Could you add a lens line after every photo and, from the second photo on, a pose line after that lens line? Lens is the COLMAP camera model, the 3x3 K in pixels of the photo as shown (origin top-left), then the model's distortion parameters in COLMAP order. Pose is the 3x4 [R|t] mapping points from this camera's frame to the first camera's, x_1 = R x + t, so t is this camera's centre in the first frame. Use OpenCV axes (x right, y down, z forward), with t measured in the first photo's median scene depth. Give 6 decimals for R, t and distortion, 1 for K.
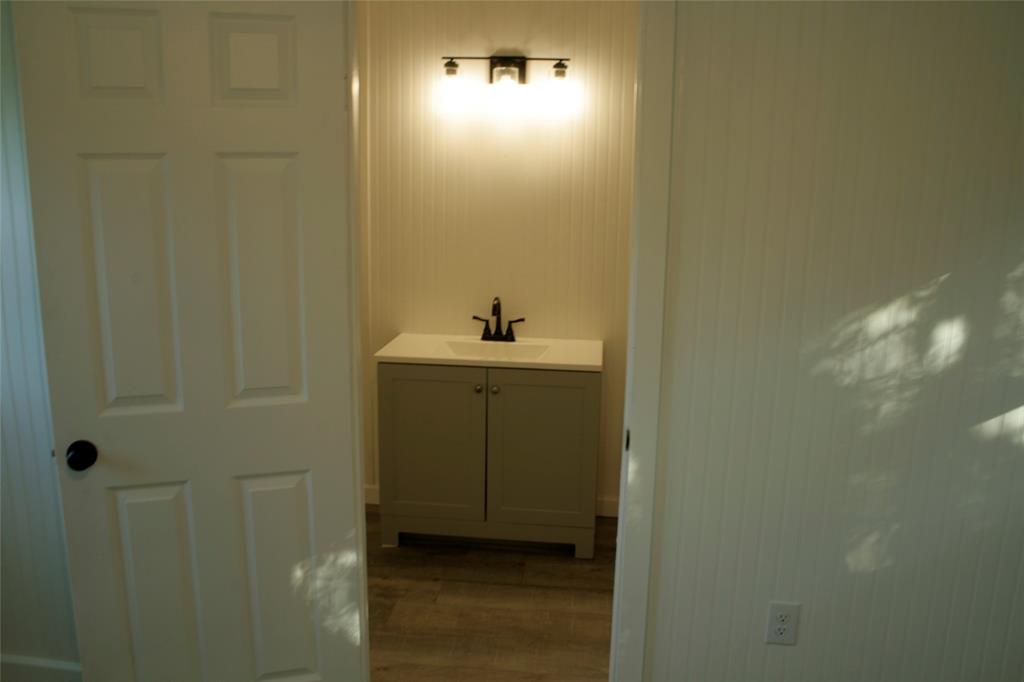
lens RADIAL K [[868.5, 0, 512.0], [0, 868.5, 341.0], [0, 0, 1]] dist [-0.101431, -0.005492]
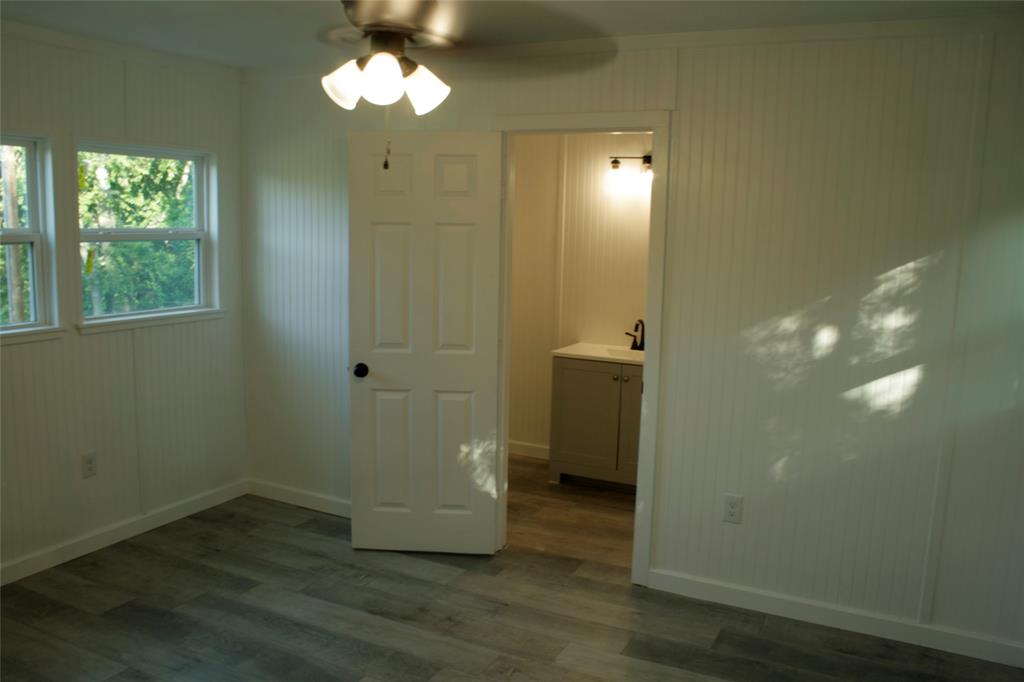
lens RADIAL K [[868.5, 0, 512.0], [0, 868.5, 341.0], [0, 0, 1]] dist [-0.101431, -0.005492]
pose [[0.940509, 0.055465, -0.335210, 0.266112], [-0.076095, 0.995910, -0.048716, 0.071597], [0.331137, 0.071326, 0.940883, -0.427092]]
